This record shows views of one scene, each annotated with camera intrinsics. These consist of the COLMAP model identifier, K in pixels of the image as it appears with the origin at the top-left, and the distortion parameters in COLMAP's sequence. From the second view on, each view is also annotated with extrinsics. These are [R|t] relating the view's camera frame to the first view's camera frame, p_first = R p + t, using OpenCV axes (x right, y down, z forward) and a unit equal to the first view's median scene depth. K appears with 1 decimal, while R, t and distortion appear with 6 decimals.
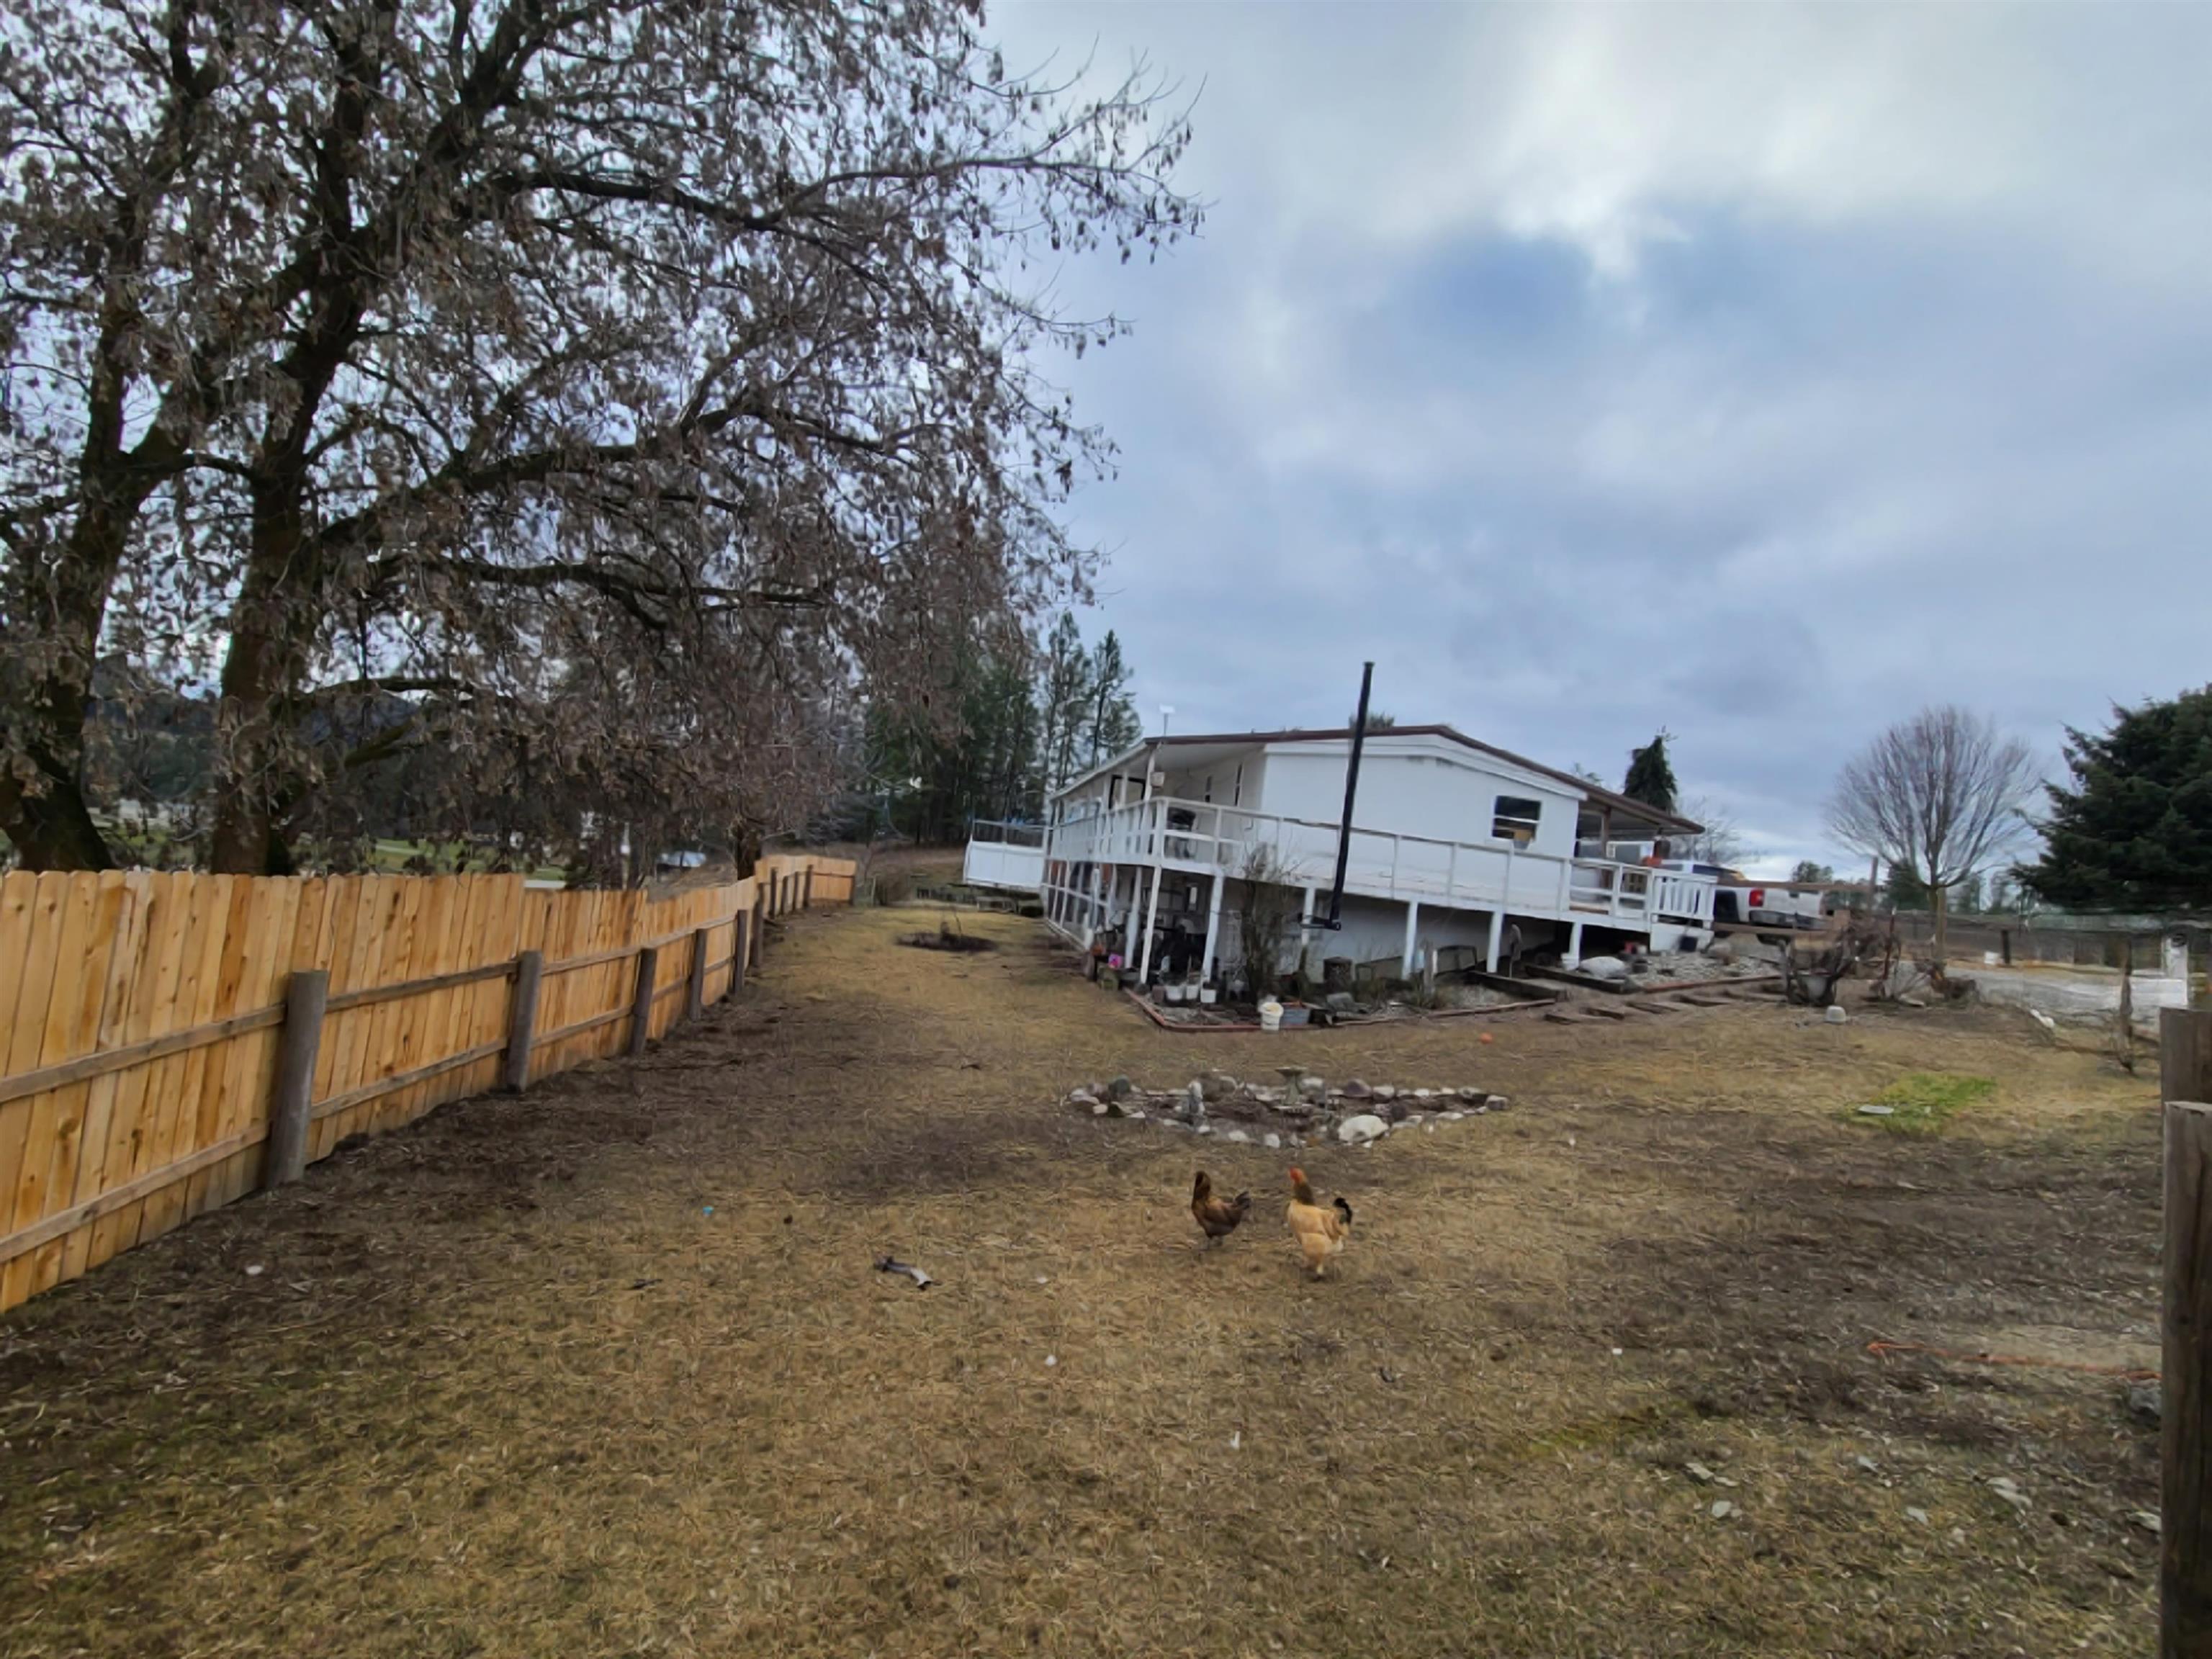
lens RADIAL K [[895.1, 0, 1109.7], [0, 895.1, 838.0], [0, 0, 1]] dist [0.001671, -0.002064]
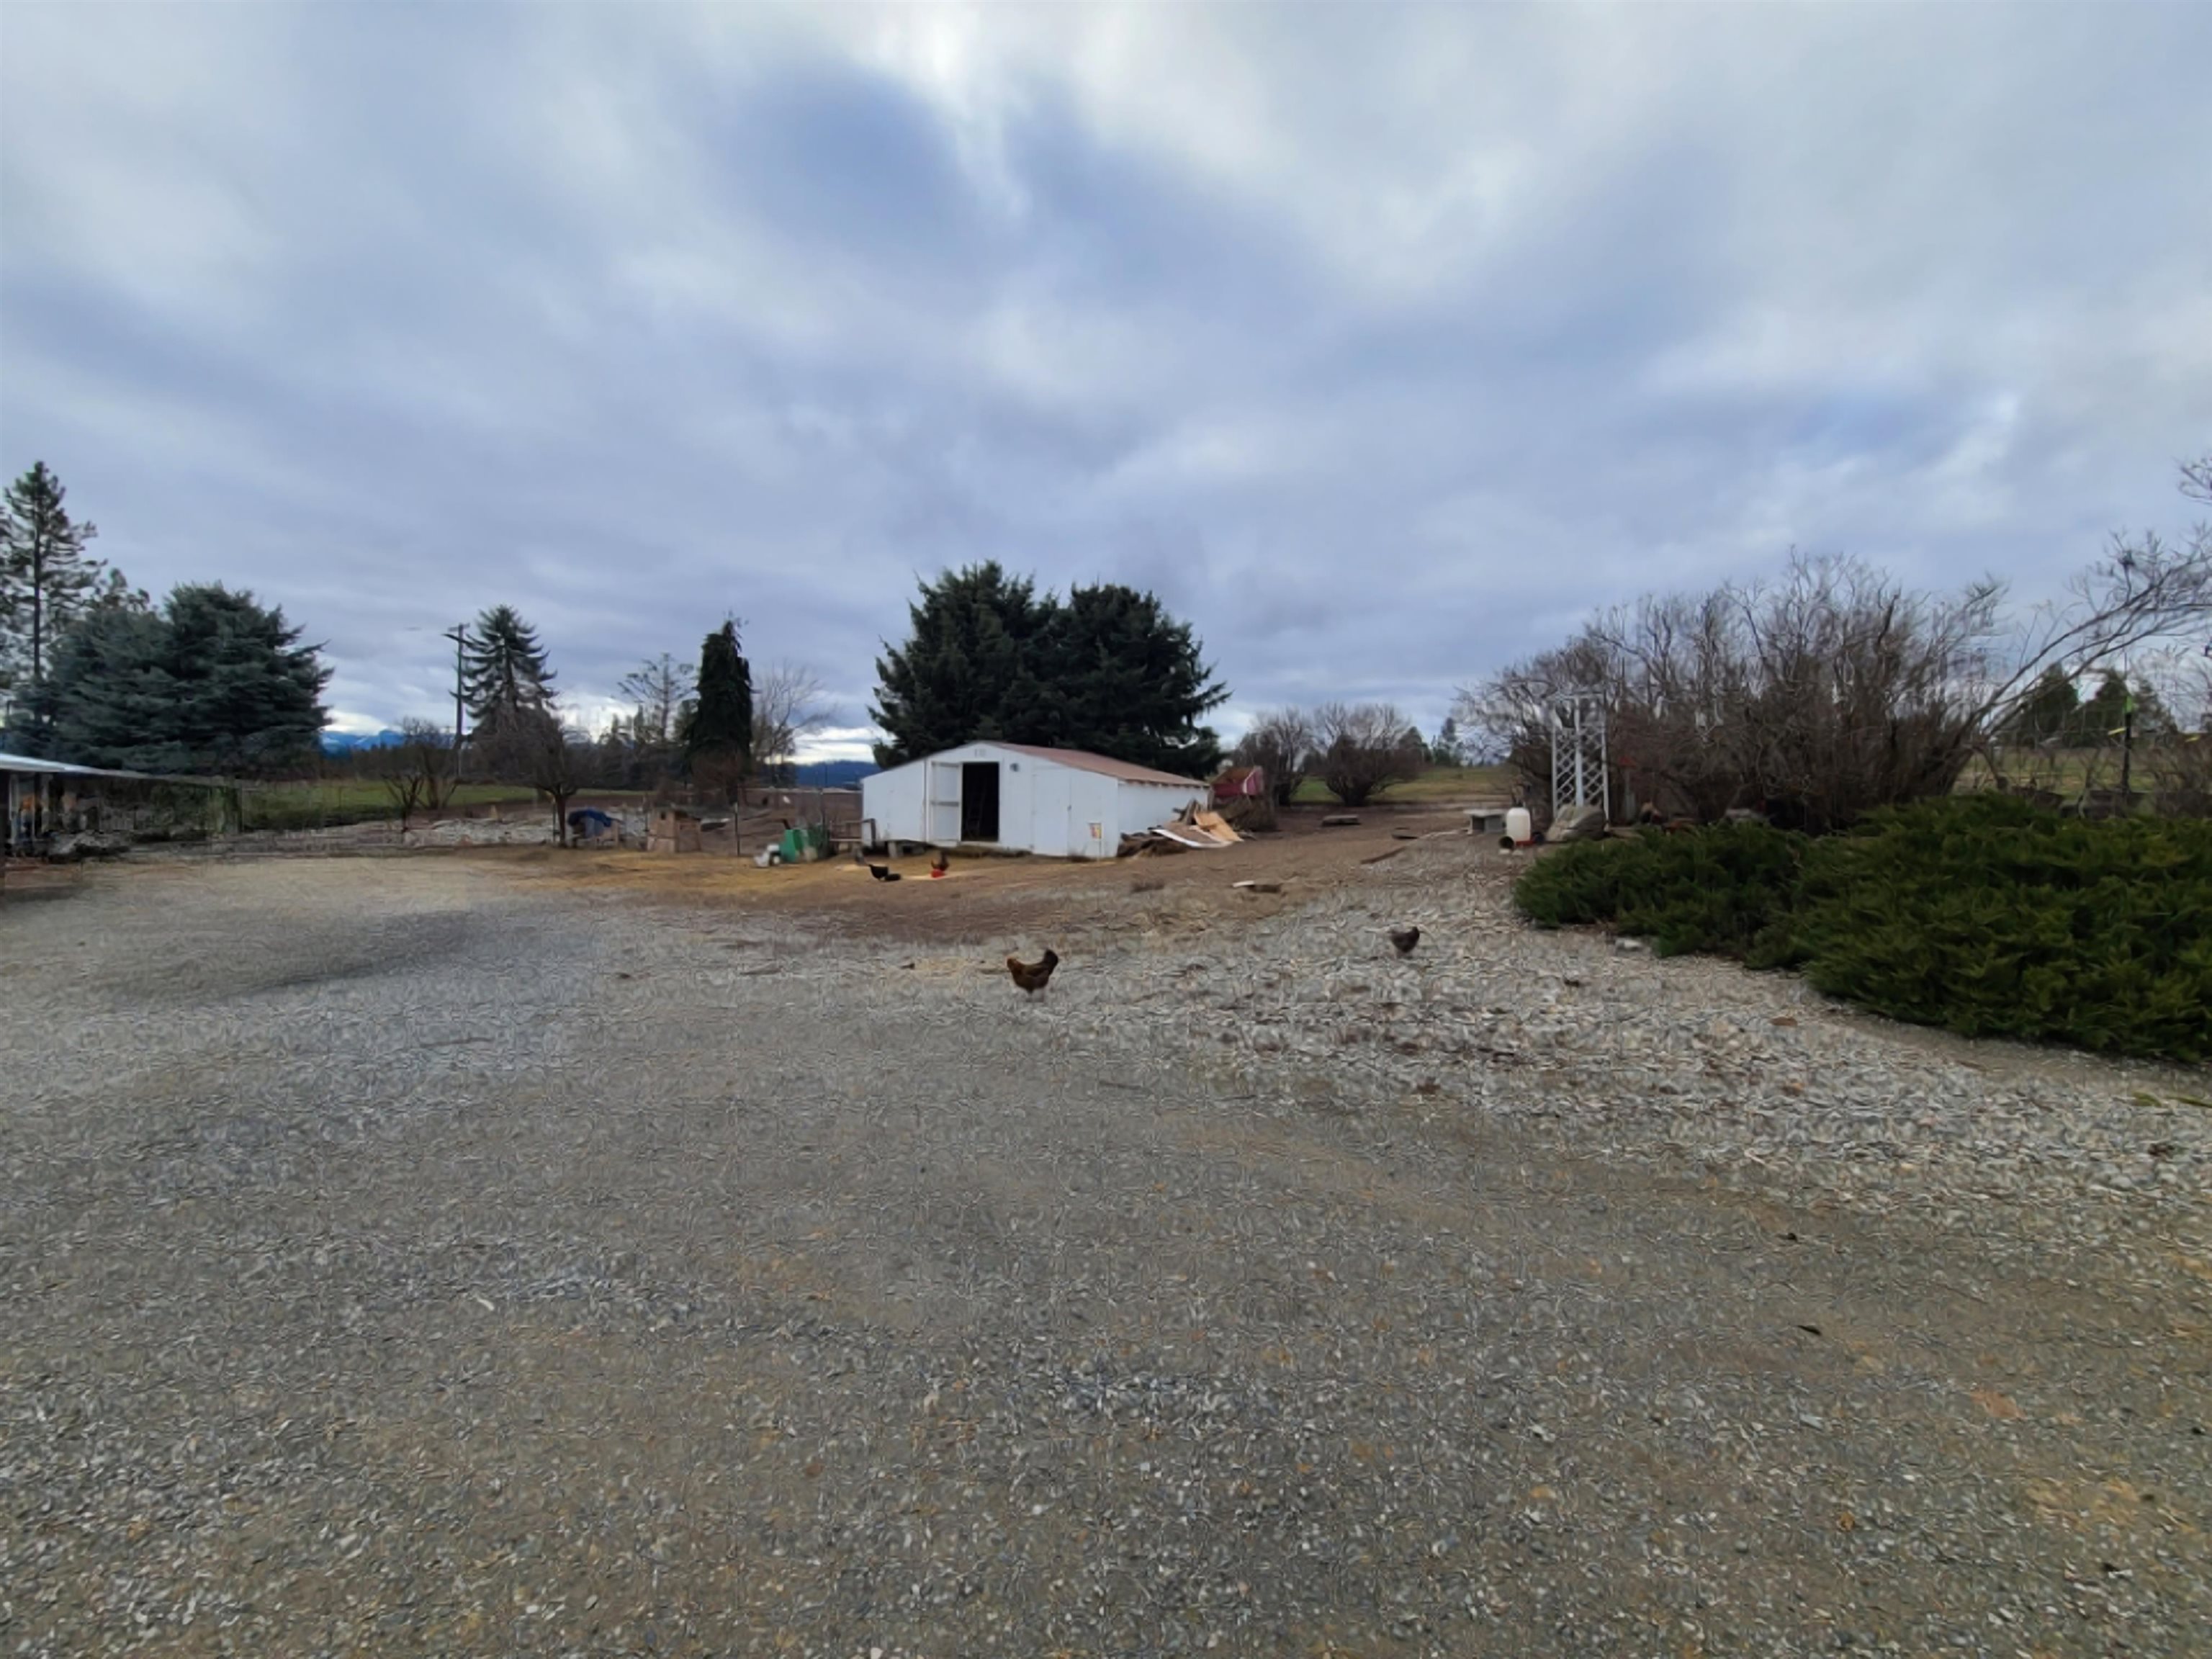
lens RADIAL K [[895.1, 0, 1109.7], [0, 895.1, 838.0], [0, 0, 1]] dist [0.001671, -0.002064]
pose [[0.843190, -0.127908, 0.522178, 0.563322], [0.068194, 0.988886, 0.132111, 0.013920], [-0.533273, -0.075786, 0.842542, 0.020487]]
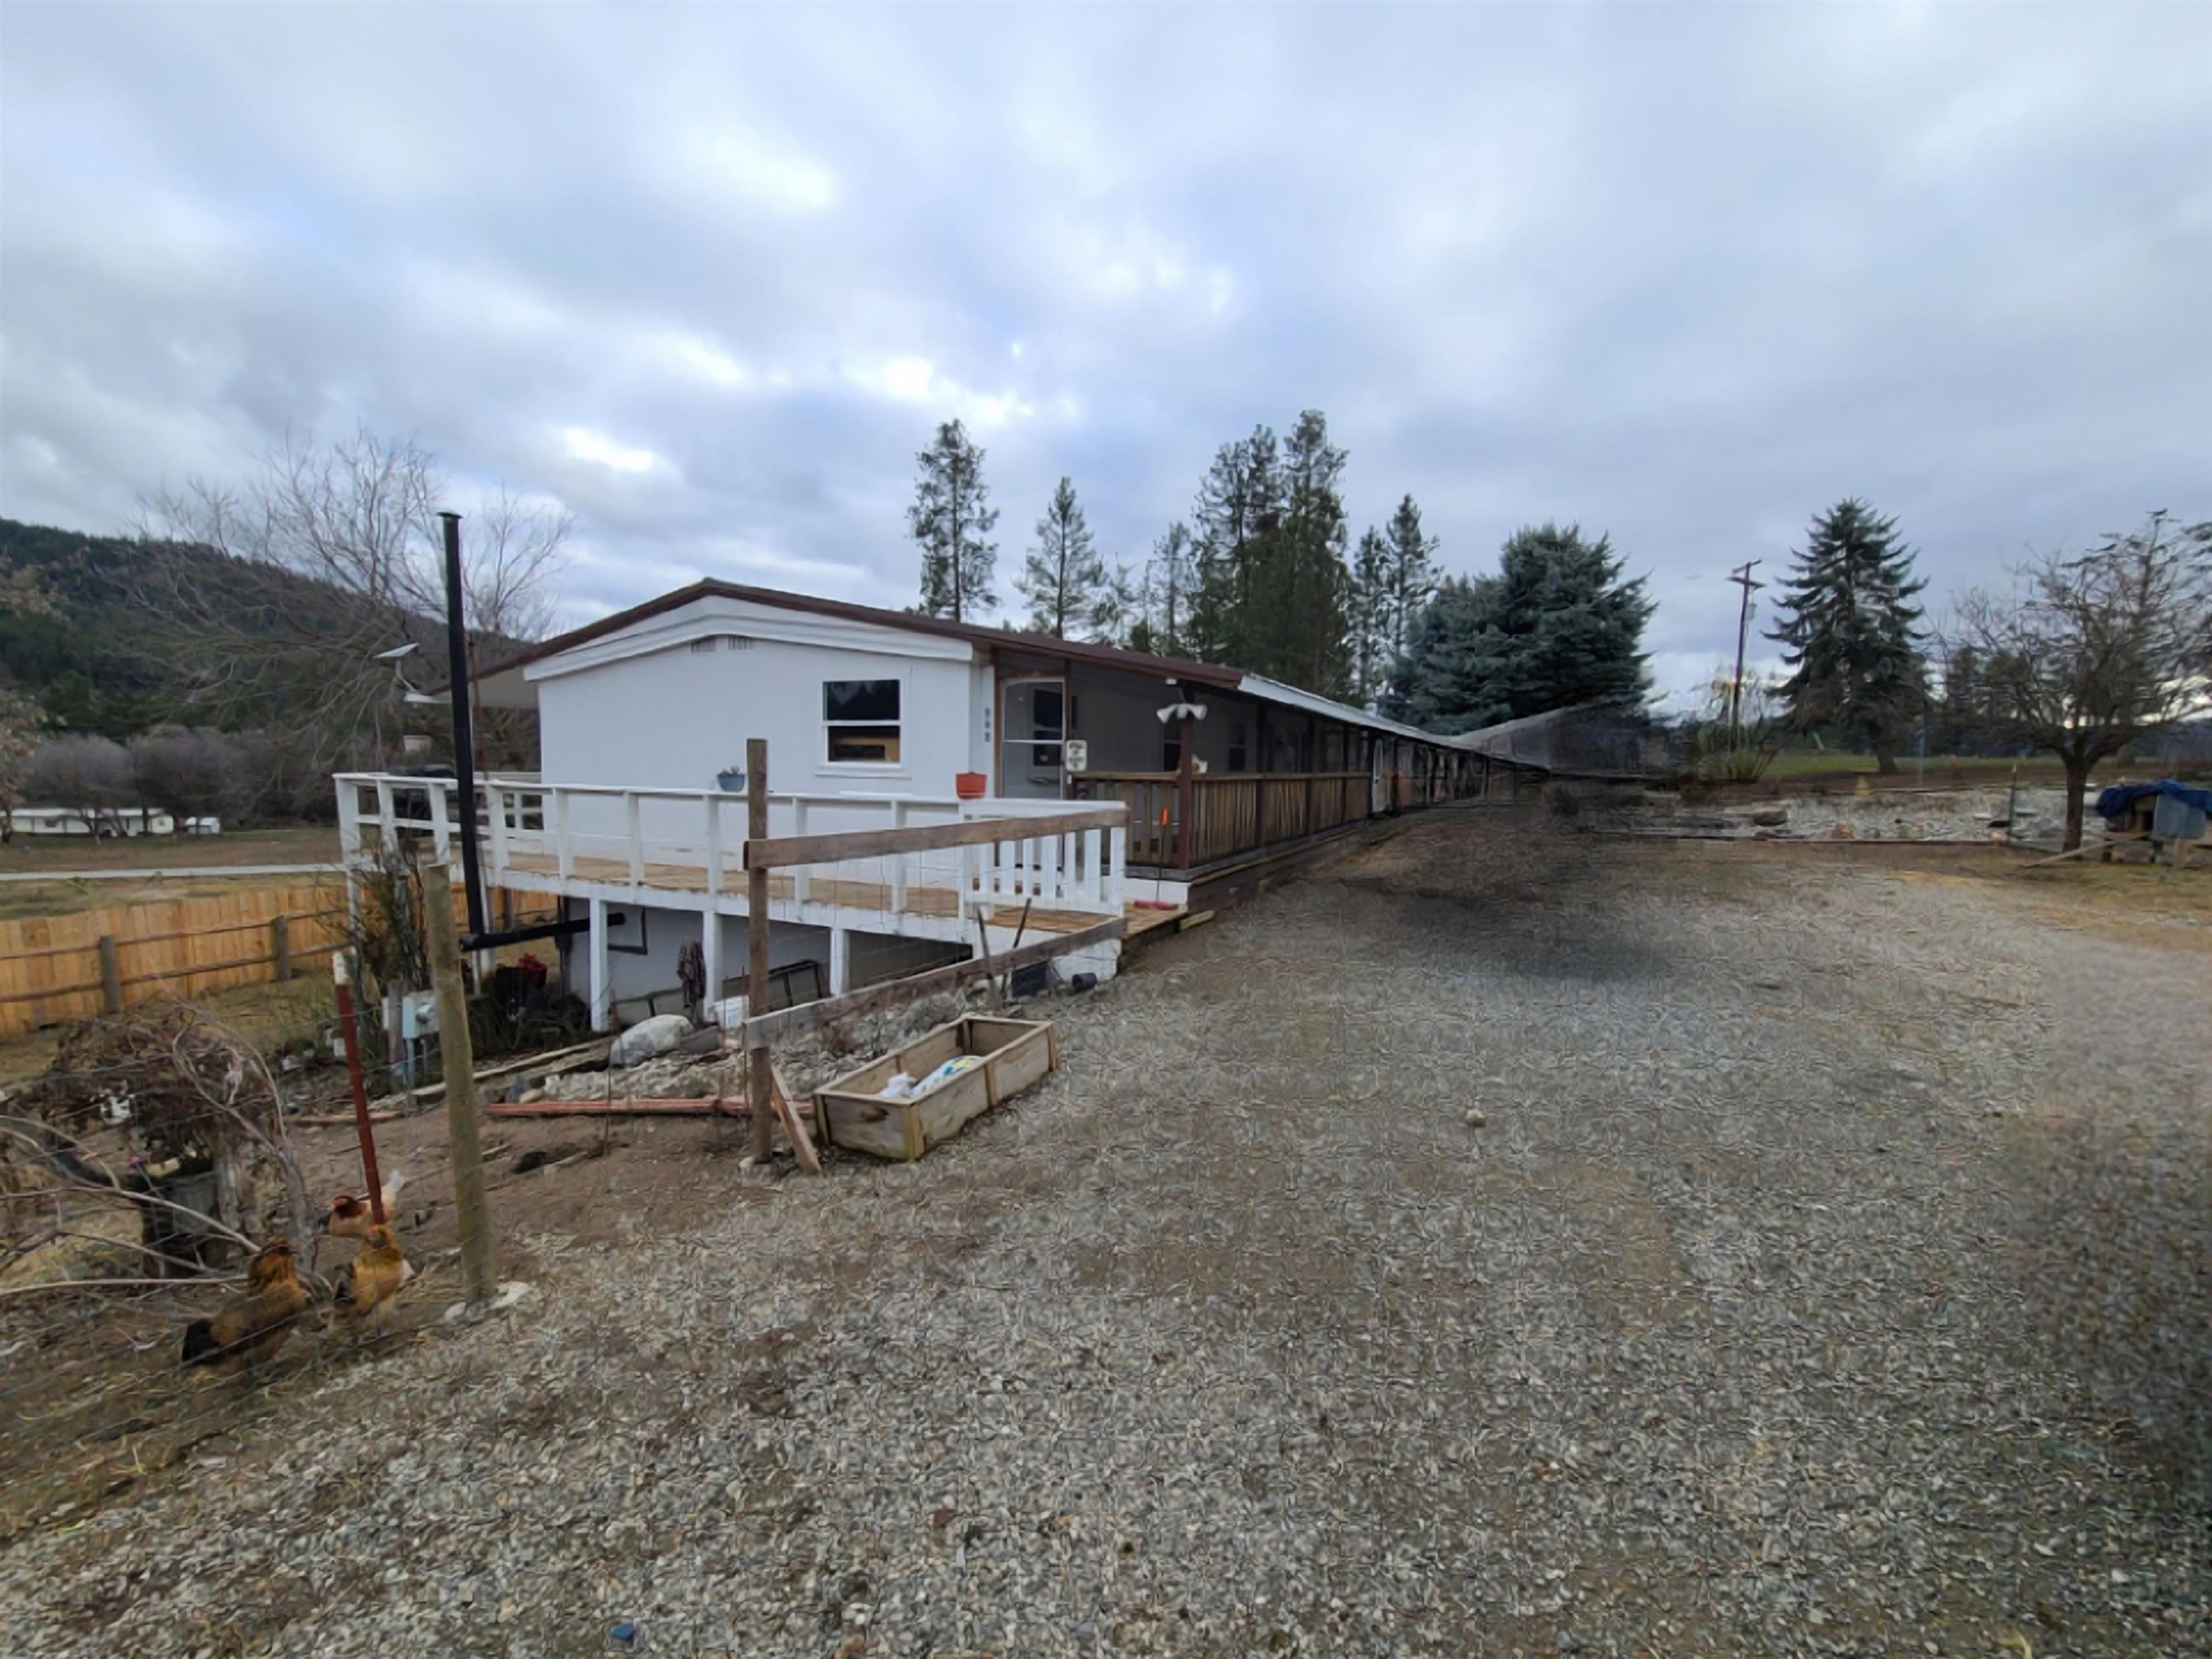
lens RADIAL K [[895.1, 0, 1109.7], [0, 895.1, 838.0], [0, 0, 1]] dist [0.001671, -0.002064]
pose [[0.810776, -0.064705, -0.581770, 0.452861], [0.107321, 0.993456, 0.039073, 0.021165], [0.575435, -0.094116, 0.812414, 0.341490]]
